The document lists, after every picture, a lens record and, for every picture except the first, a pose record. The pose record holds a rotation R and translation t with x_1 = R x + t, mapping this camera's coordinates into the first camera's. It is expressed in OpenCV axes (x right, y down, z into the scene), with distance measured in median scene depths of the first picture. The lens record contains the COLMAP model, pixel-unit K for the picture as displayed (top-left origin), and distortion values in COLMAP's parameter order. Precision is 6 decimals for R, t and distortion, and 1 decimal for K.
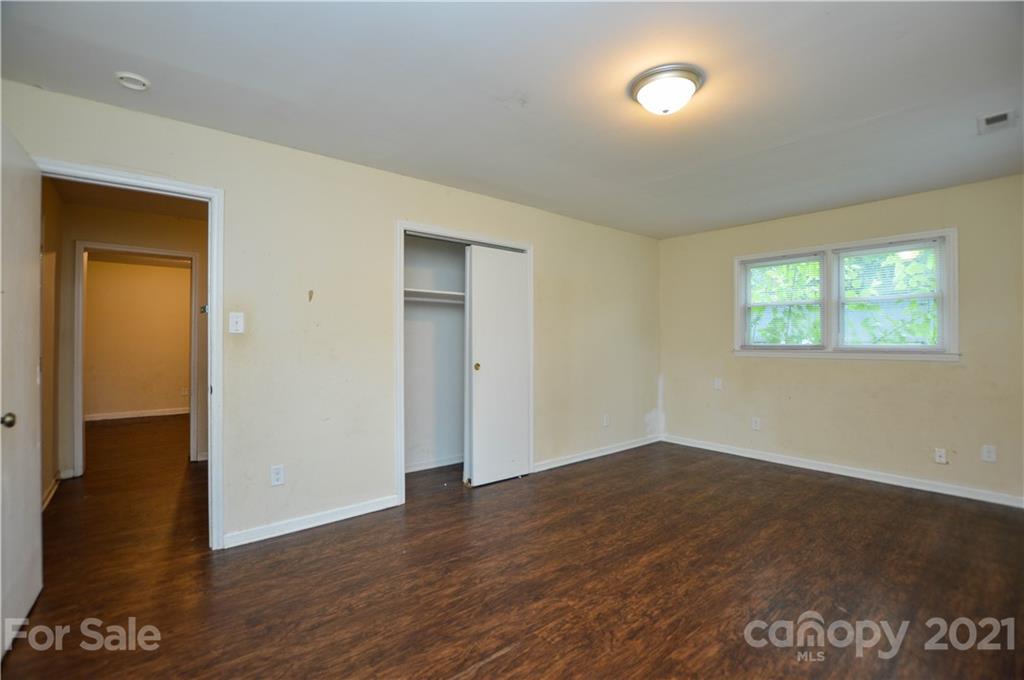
lens RADIAL K [[456.6, 0, 515.8], [0, 456.6, 334.1], [0, 0, 1]] dist [-0.026222, -0.000260]
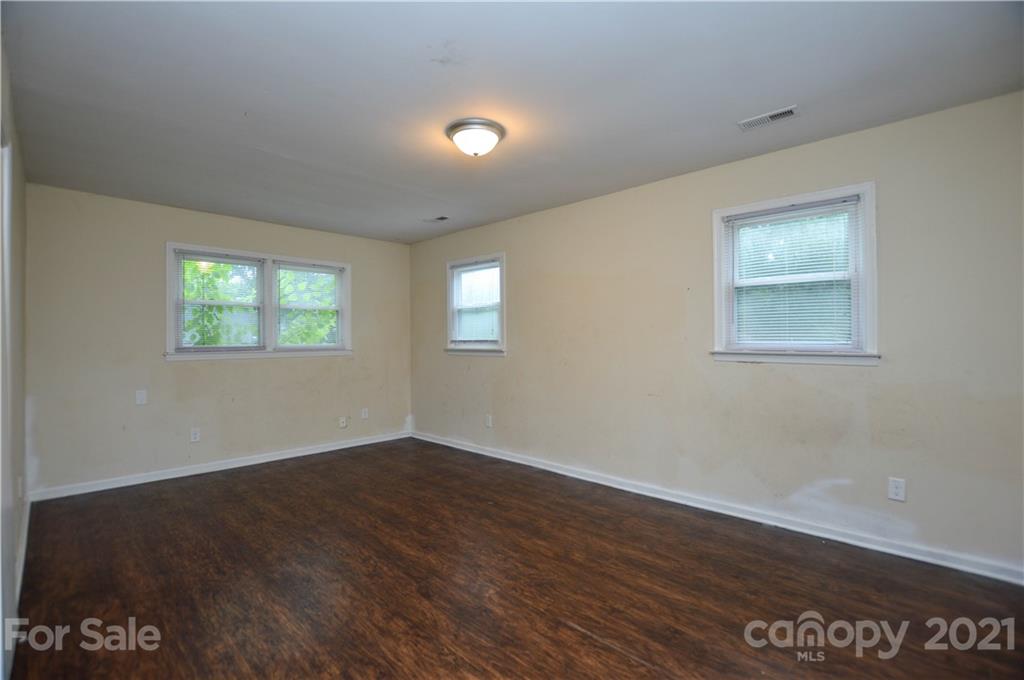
lens RADIAL K [[456.6, 0, 505.2], [0, 456.6, 323.7], [0, 0, 1]] dist [-0.026222, -0.000260]
pose [[-0.100146, 0.035563, 0.994337, -0.664820], [-0.008598, 0.999293, -0.036606, 0.009175], [-0.994936, -0.012215, -0.099770, 0.761603]]
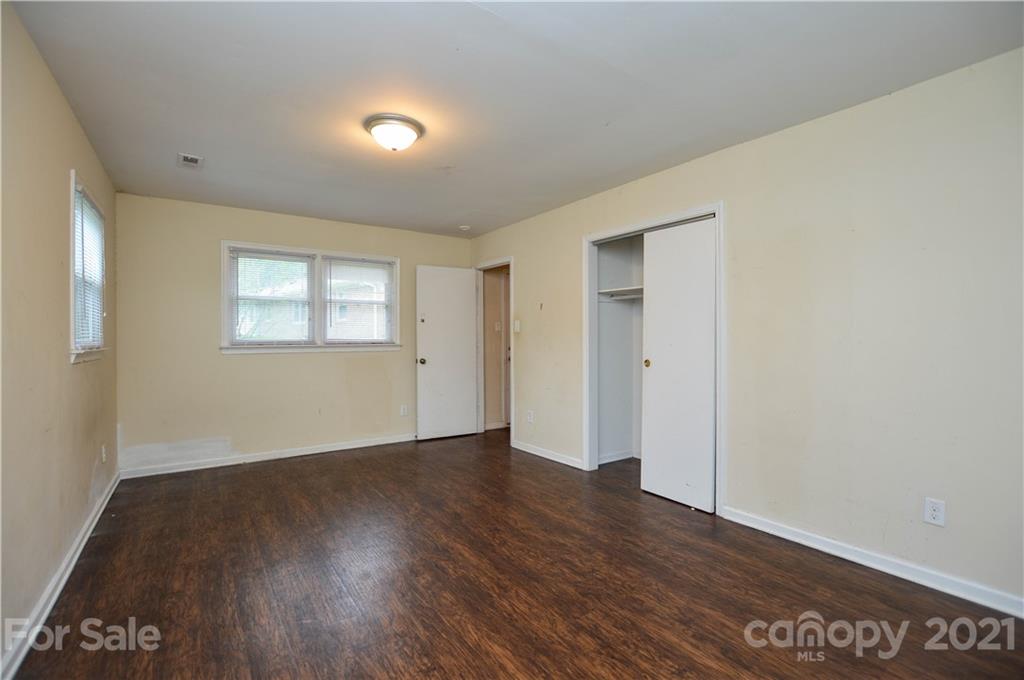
lens RADIAL K [[456.6, 0, 502.1], [0, 456.6, 339.7], [0, 0, 1]] dist [-0.026222, -0.000260]
pose [[-0.107249, 0.006850, -0.994209, 1.105754], [0.017647, 0.999832, 0.004985, 0.017081], [0.994076, -0.017010, -0.107352, 1.031683]]
